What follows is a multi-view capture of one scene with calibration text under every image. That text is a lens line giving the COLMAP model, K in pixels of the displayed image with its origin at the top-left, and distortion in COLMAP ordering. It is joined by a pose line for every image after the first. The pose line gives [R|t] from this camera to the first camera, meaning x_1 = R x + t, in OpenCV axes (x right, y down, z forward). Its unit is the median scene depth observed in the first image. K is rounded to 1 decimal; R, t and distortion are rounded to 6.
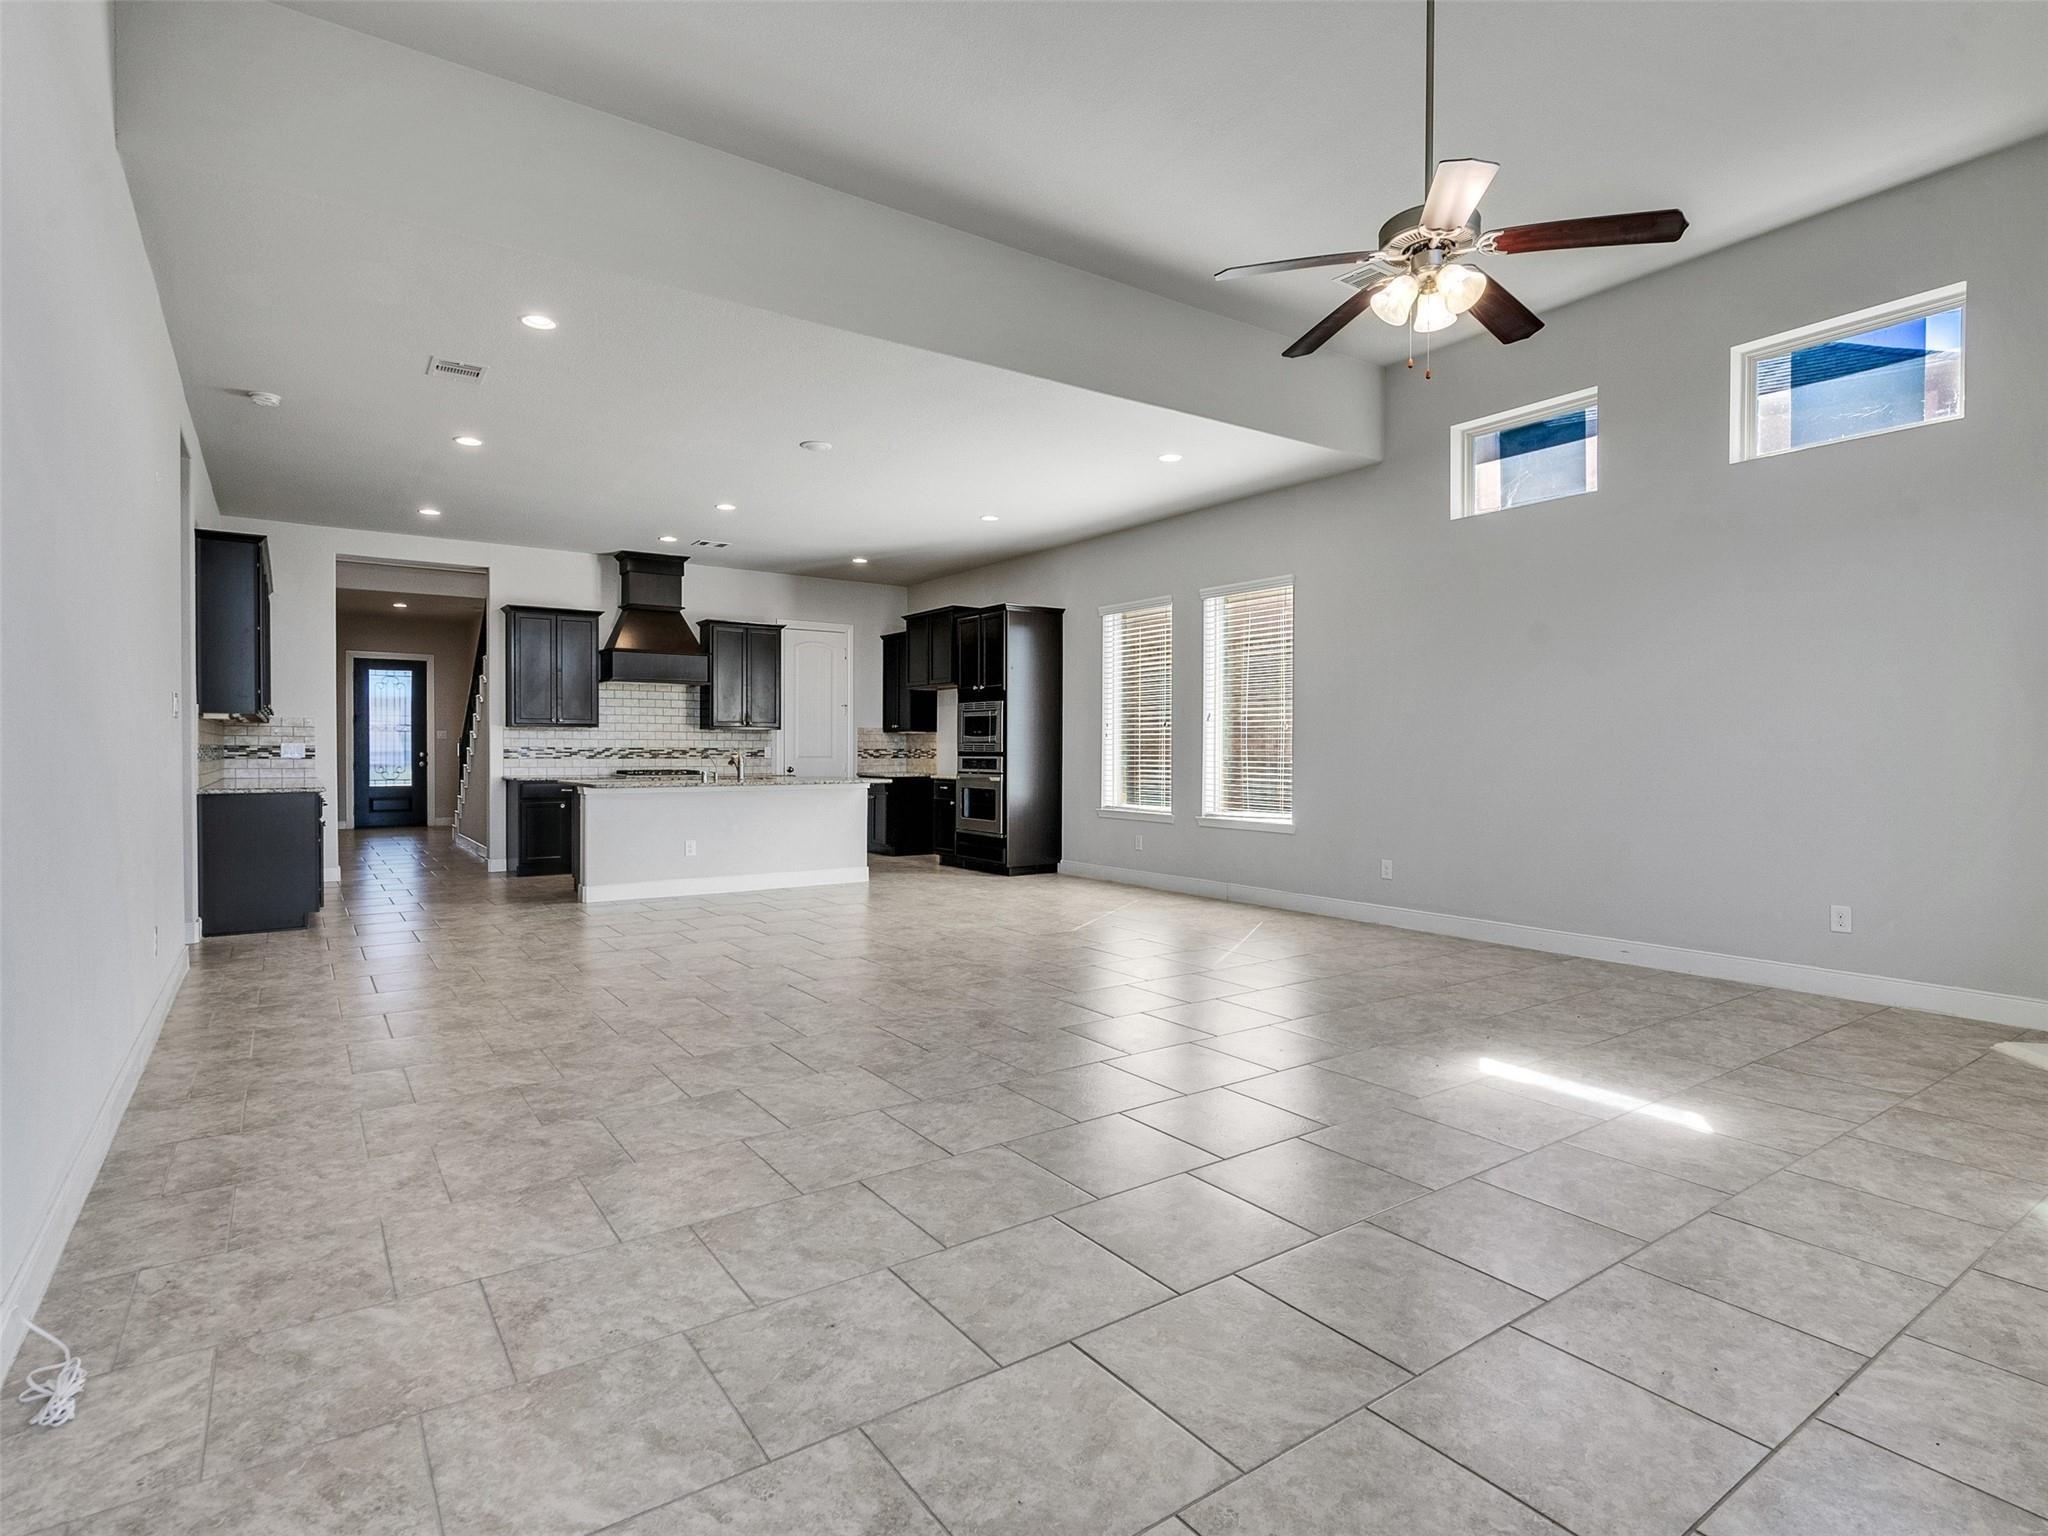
lens RADIAL K [[1041.0, 0, 1003.5], [0, 1041.0, 754.6], [0, 0, 1]] dist [-0.004052, 0.001067]
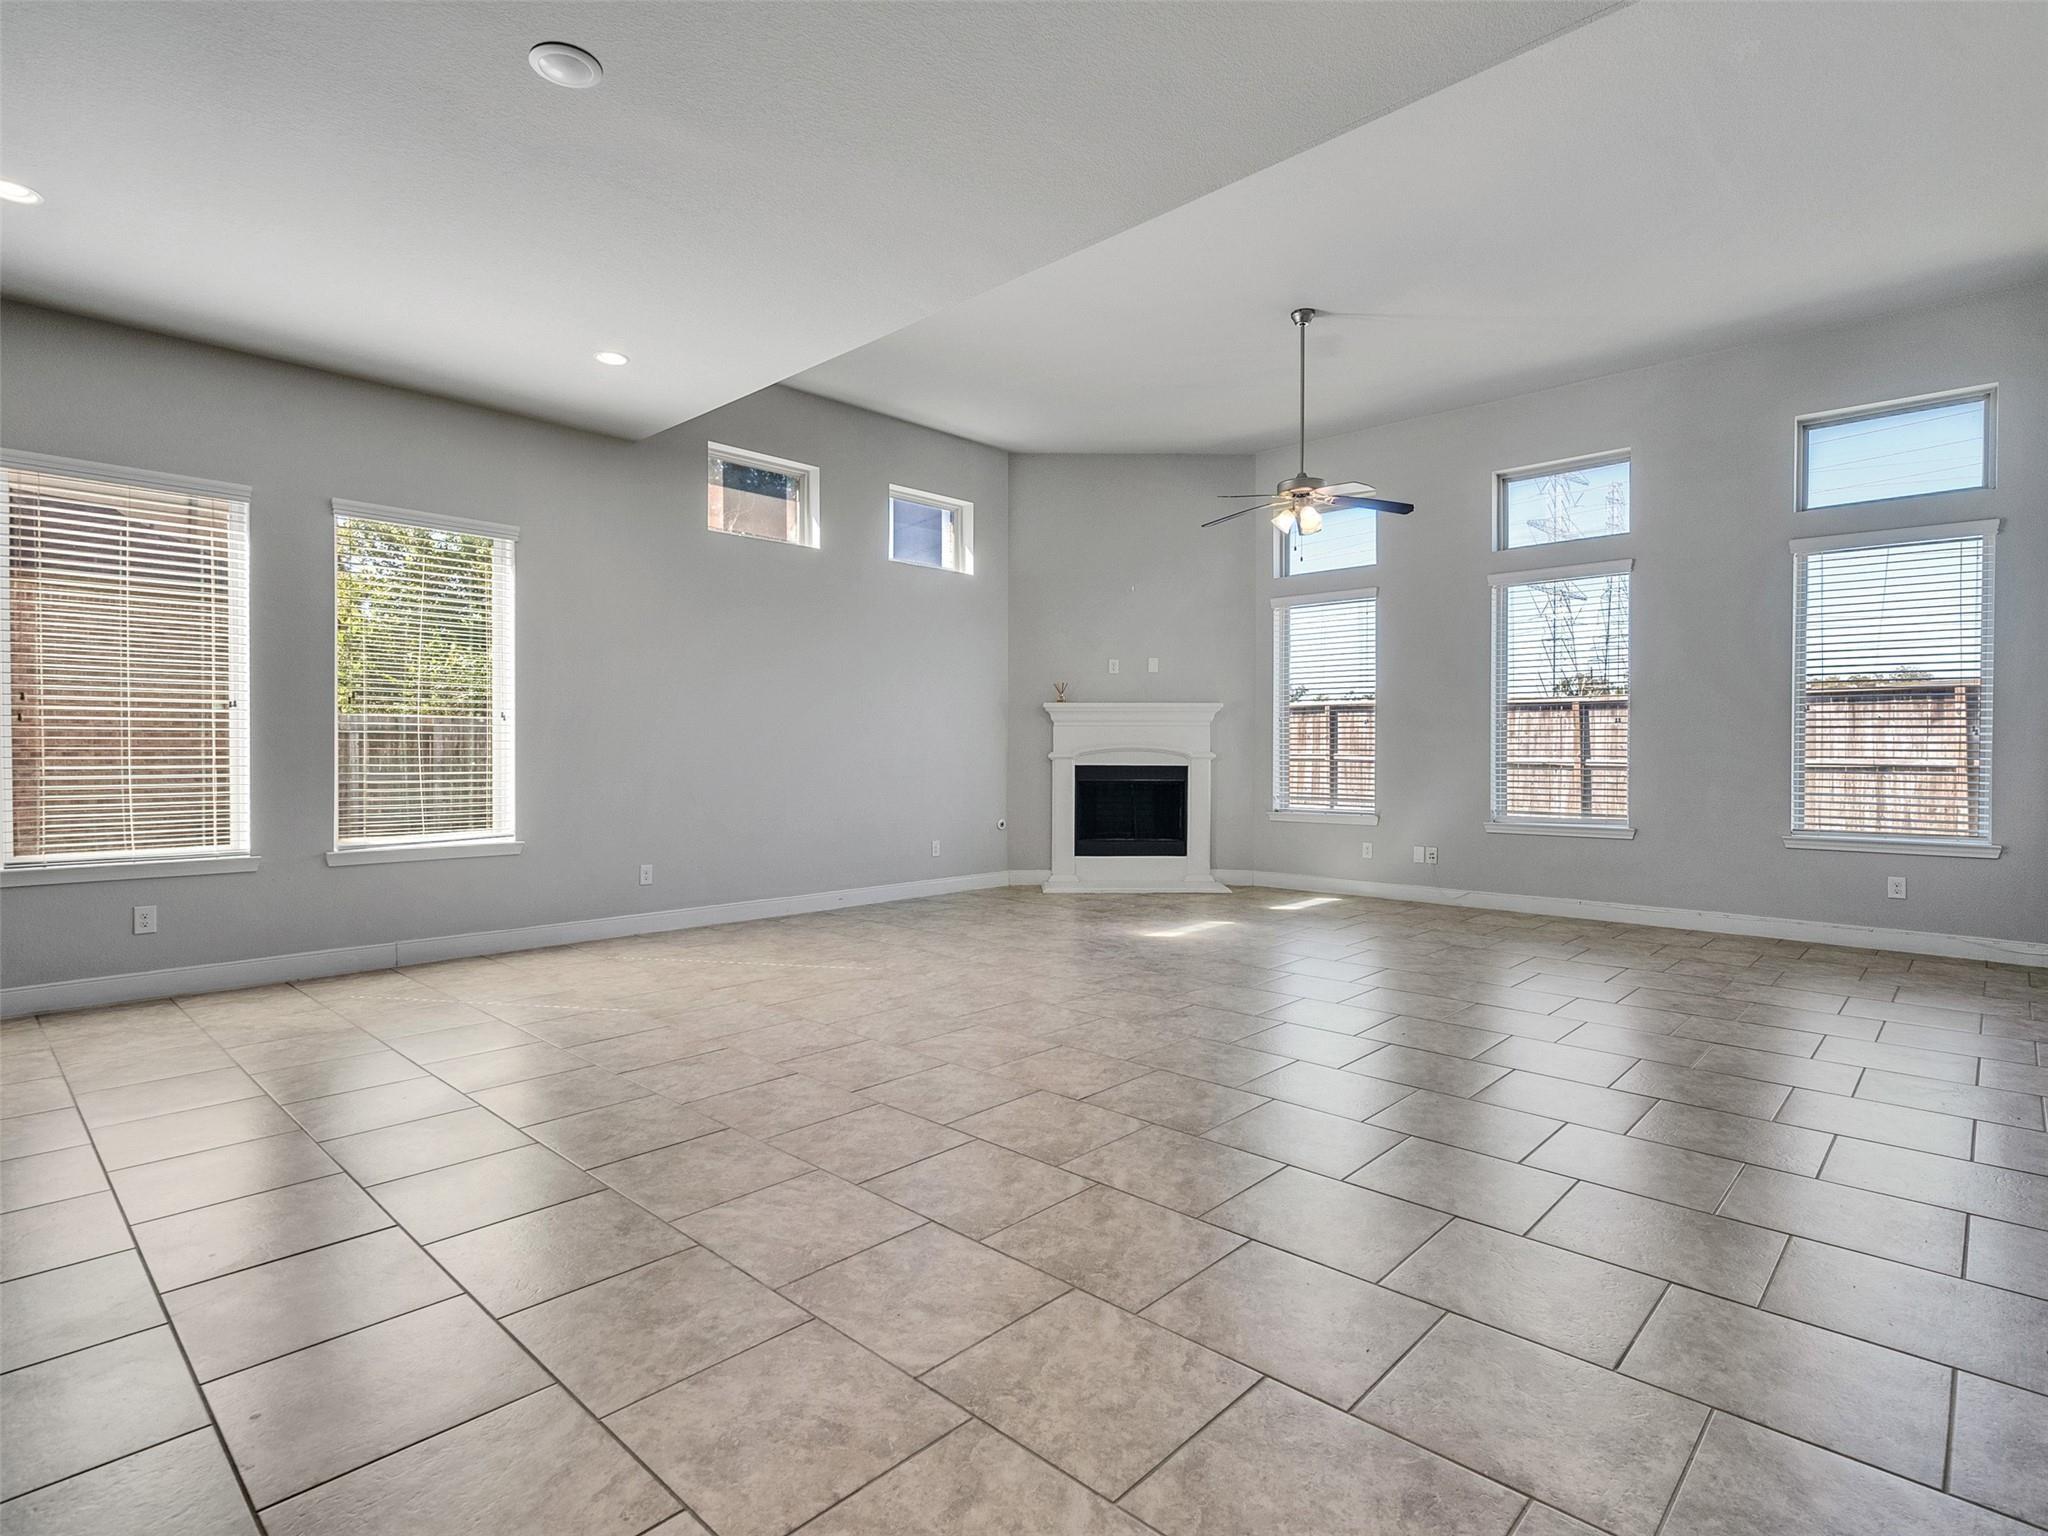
lens RADIAL K [[1041.0, 0, 992.1], [0, 1041.0, 765.0], [0, 0, 1]] dist [-0.004052, 0.001067]
pose [[-0.196403, -0.015364, 0.980403, -0.434843], [0.001884, 0.999869, 0.016046, -0.003074], [-0.980521, 0.004999, -0.196349, 0.609589]]
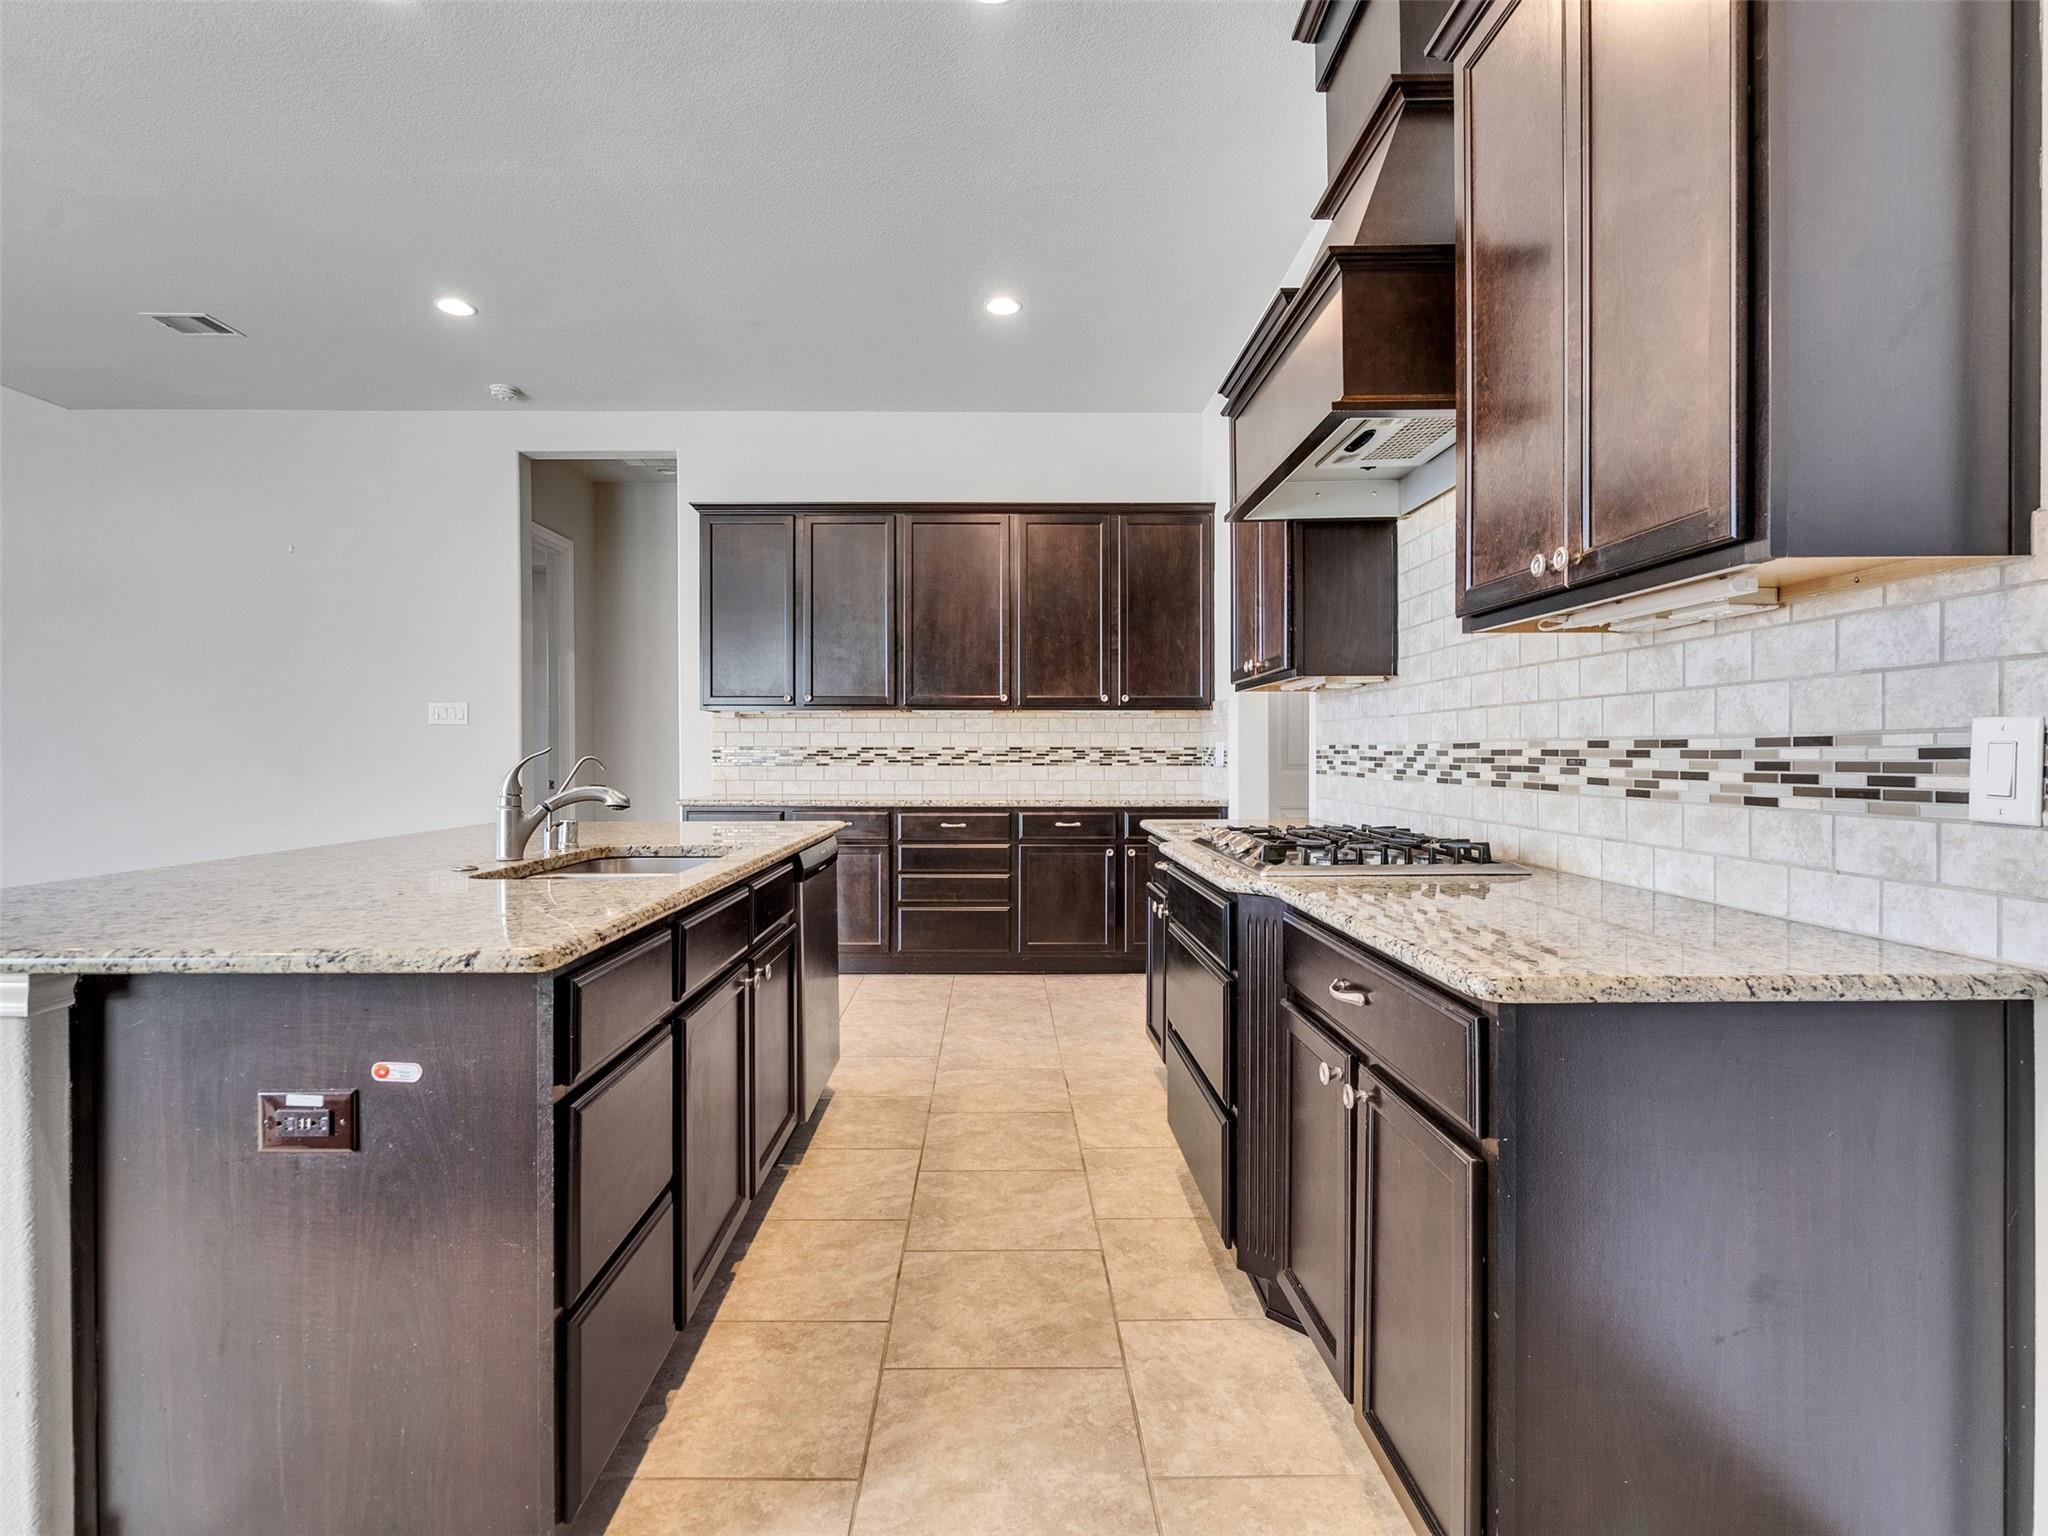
lens RADIAL K [[1041.0, 0, 1016.1], [0, 1041.0, 763.3], [0, 0, 1]] dist [-0.004052, 0.001067]
pose [[-0.548319, 0.005761, -0.836249, -0.092880], [-0.004859, 0.999937, 0.010075, -0.003610], [0.836255, 0.009588, -0.548257, 1.120713]]
